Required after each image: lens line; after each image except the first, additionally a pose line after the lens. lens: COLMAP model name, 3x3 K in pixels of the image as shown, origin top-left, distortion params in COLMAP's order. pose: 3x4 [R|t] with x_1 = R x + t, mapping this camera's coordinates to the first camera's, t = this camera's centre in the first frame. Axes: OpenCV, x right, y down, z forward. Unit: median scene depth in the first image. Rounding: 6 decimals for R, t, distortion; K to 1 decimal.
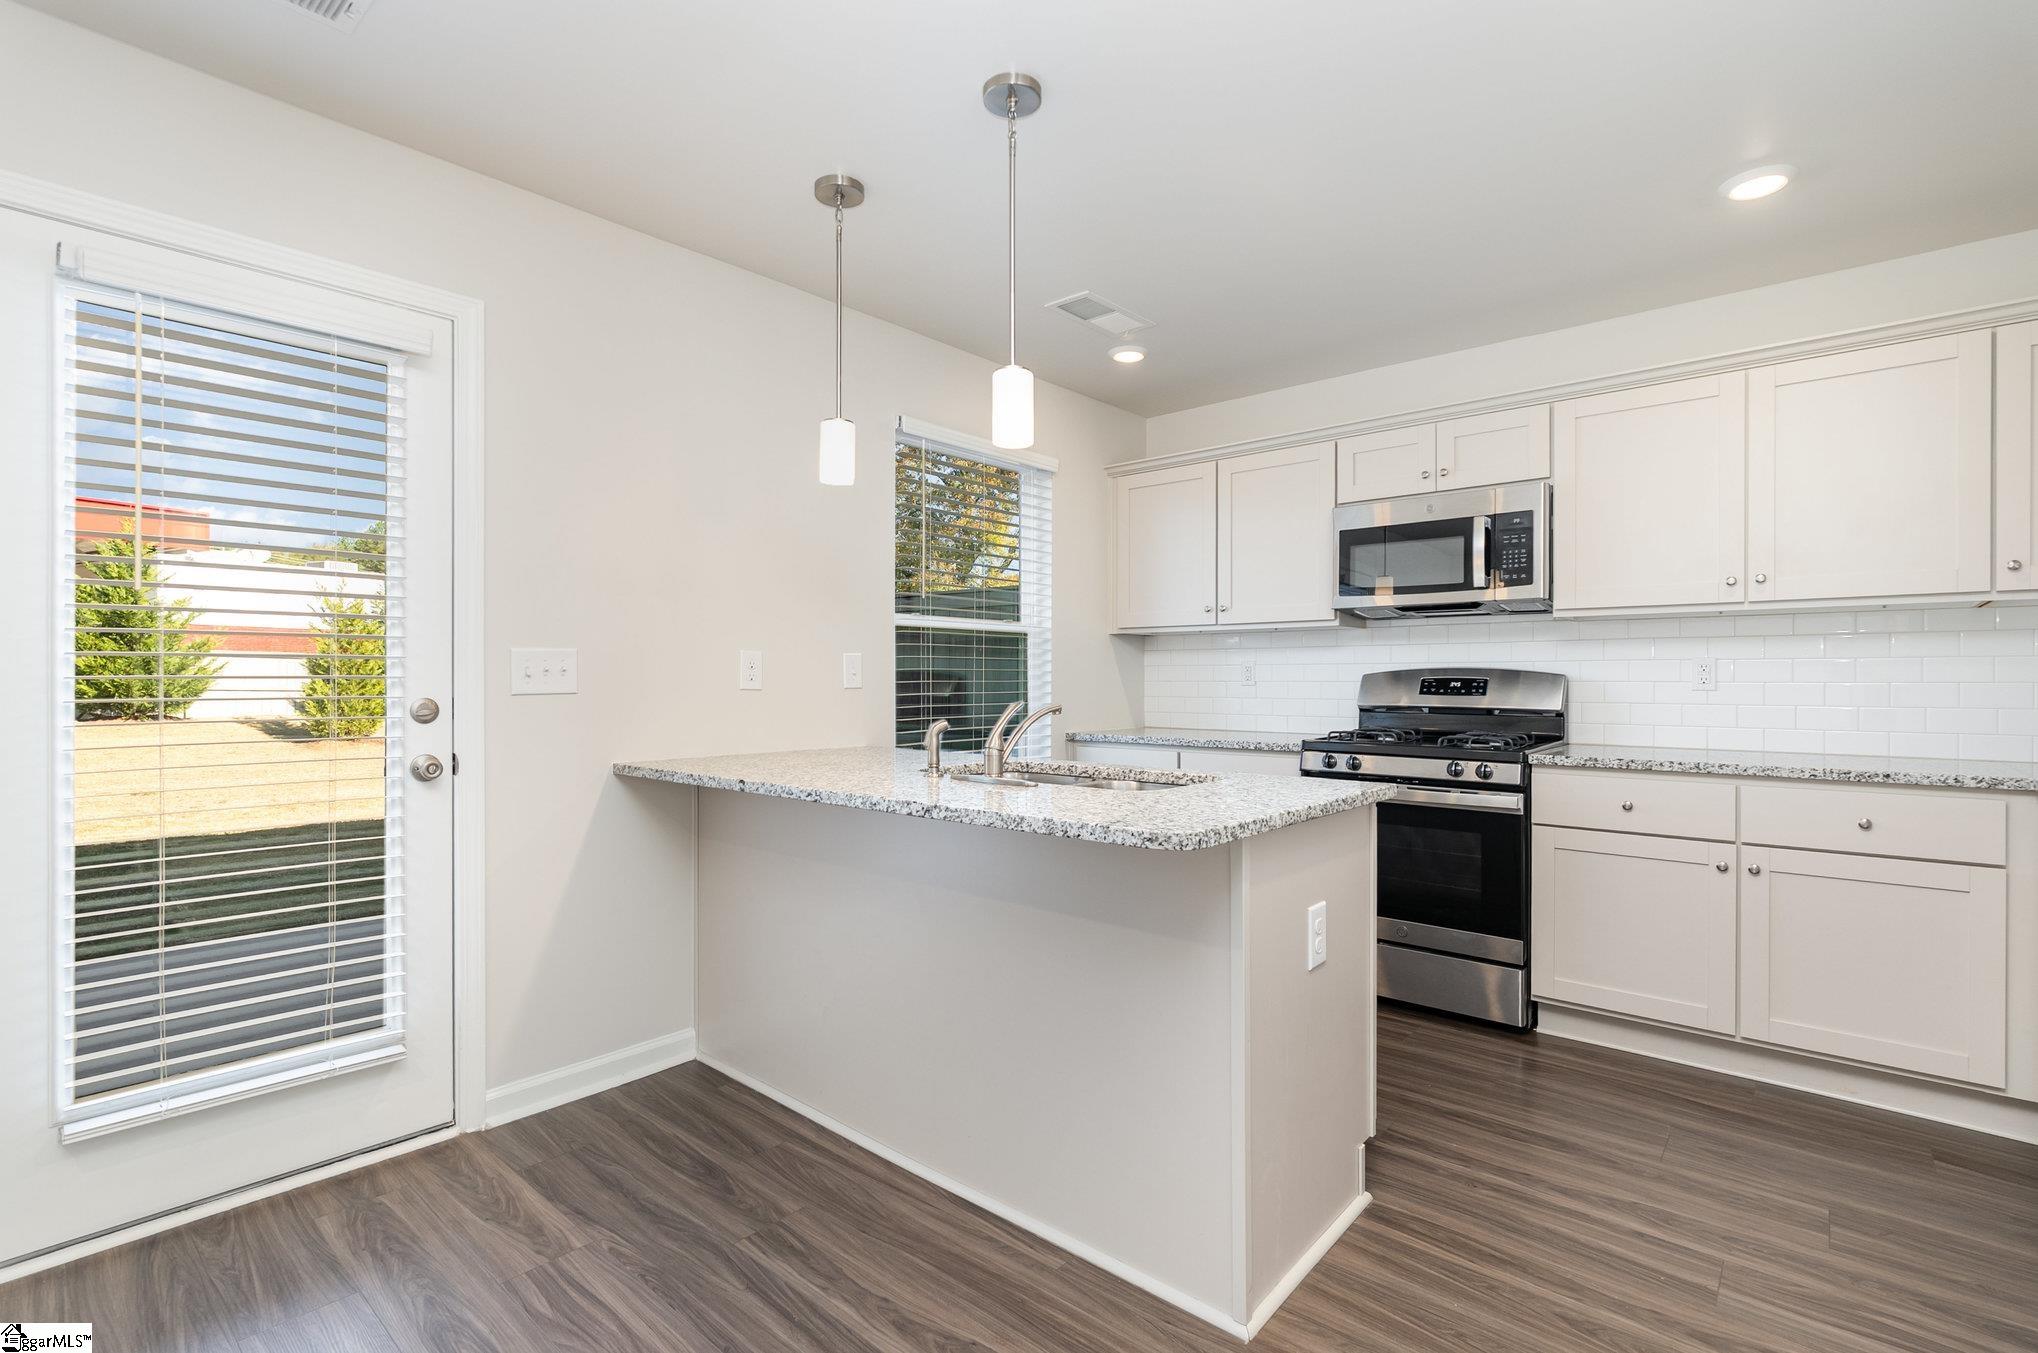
lens RADIAL K [[918.2, 0, 1015.0], [0, 918.2, 686.8], [0, 0, 1]] dist [-0.005801, -0.000693]
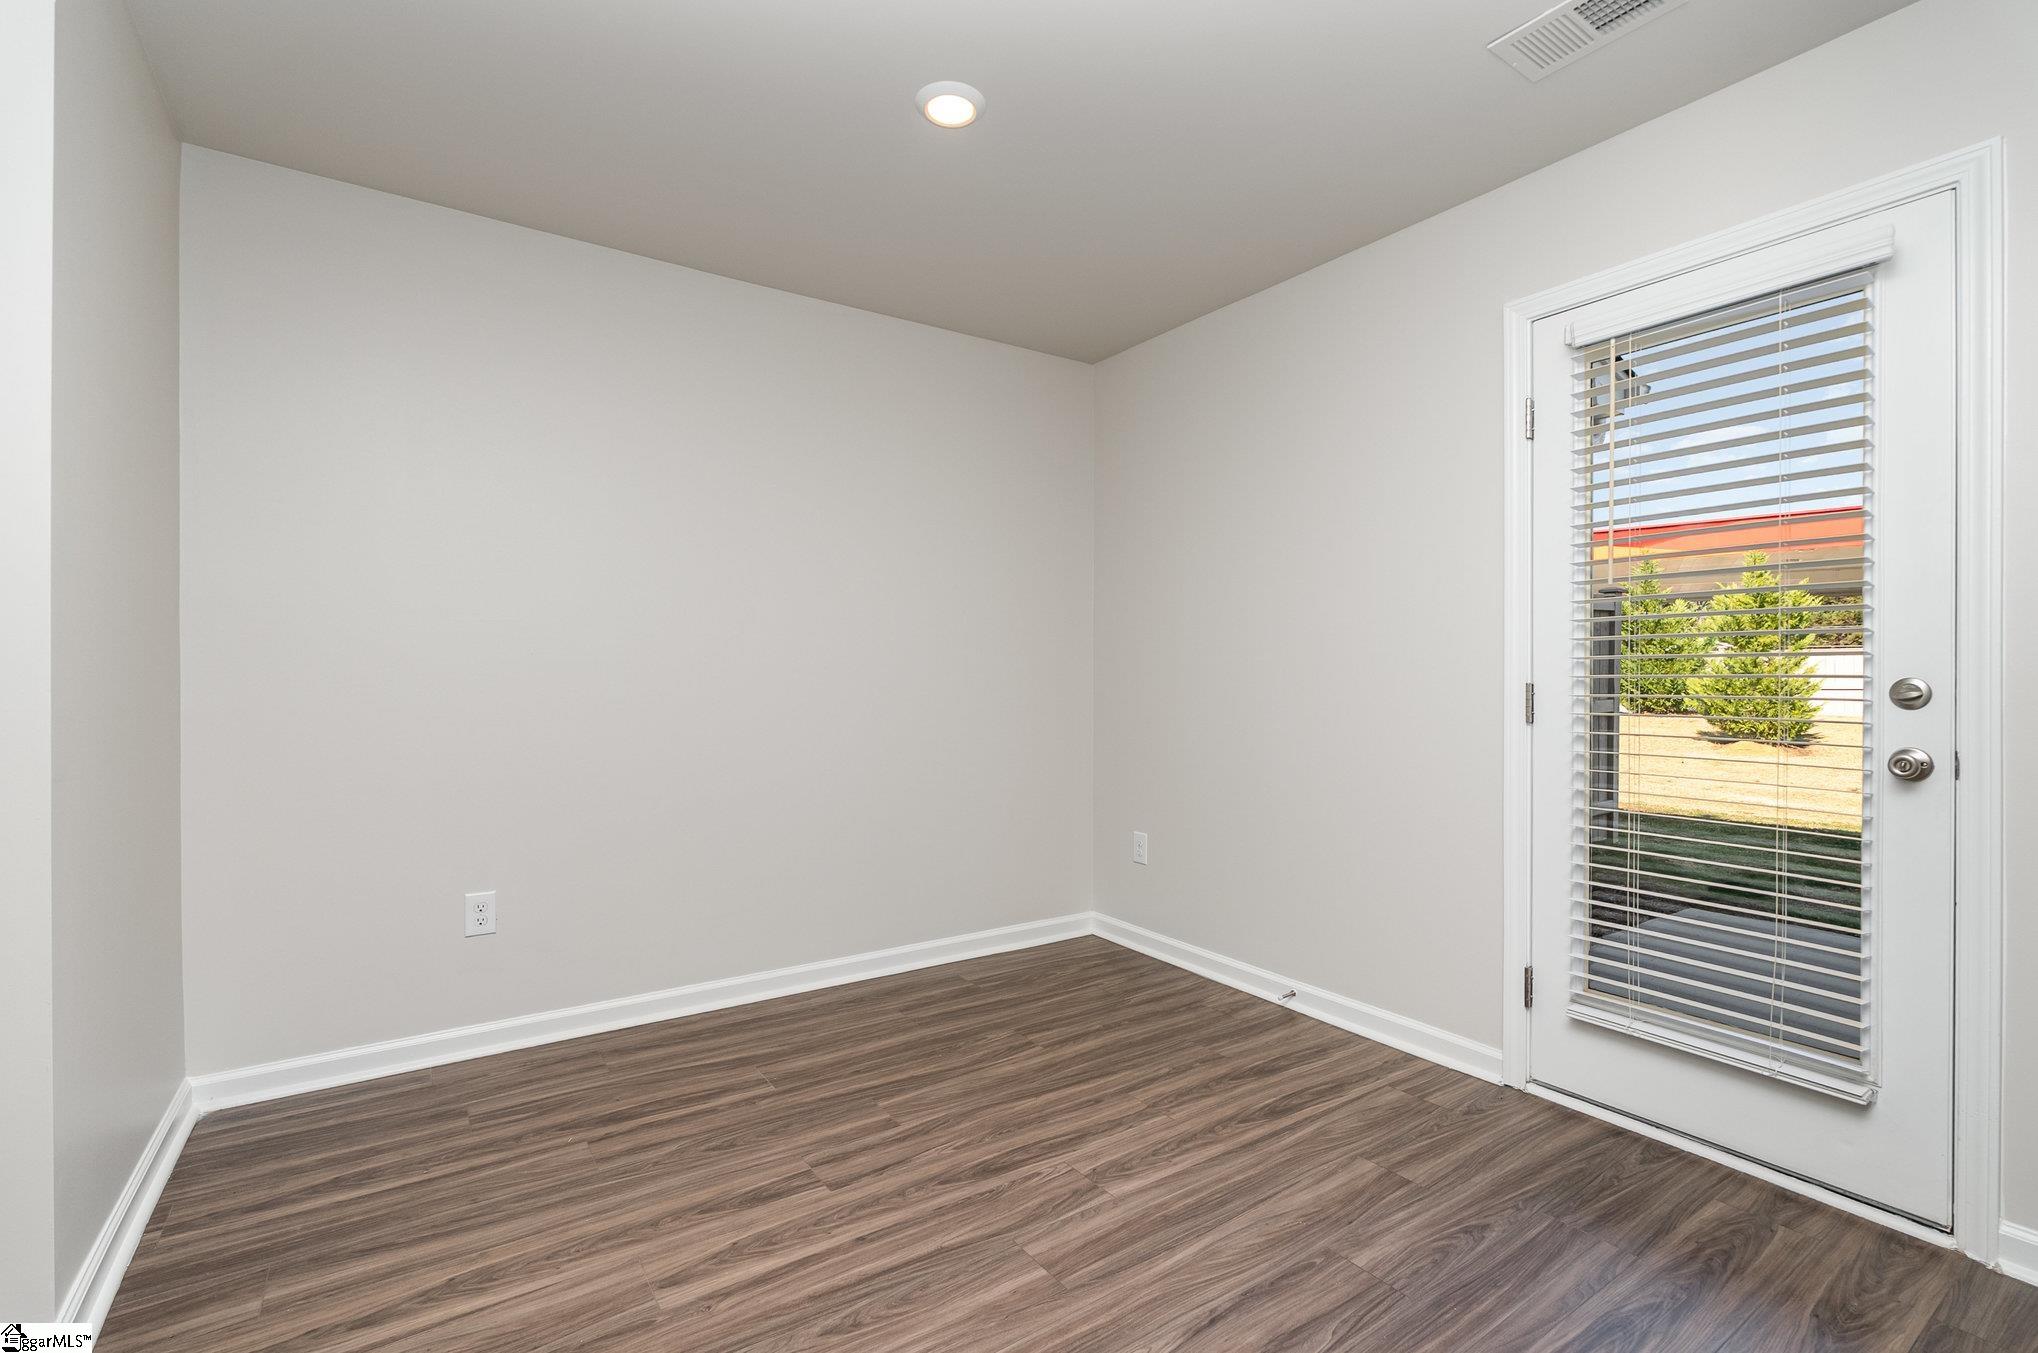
lens RADIAL K [[918.2, 0, 1015.3], [0, 918.2, 678.1], [0, 0, 1]] dist [-0.005801, -0.000693]
pose [[-0.250575, 0.004148, -0.968088, 0.352527], [-0.010770, 0.999917, 0.007072, 0.015786], [0.968037, 0.012198, -0.250509, 0.465150]]
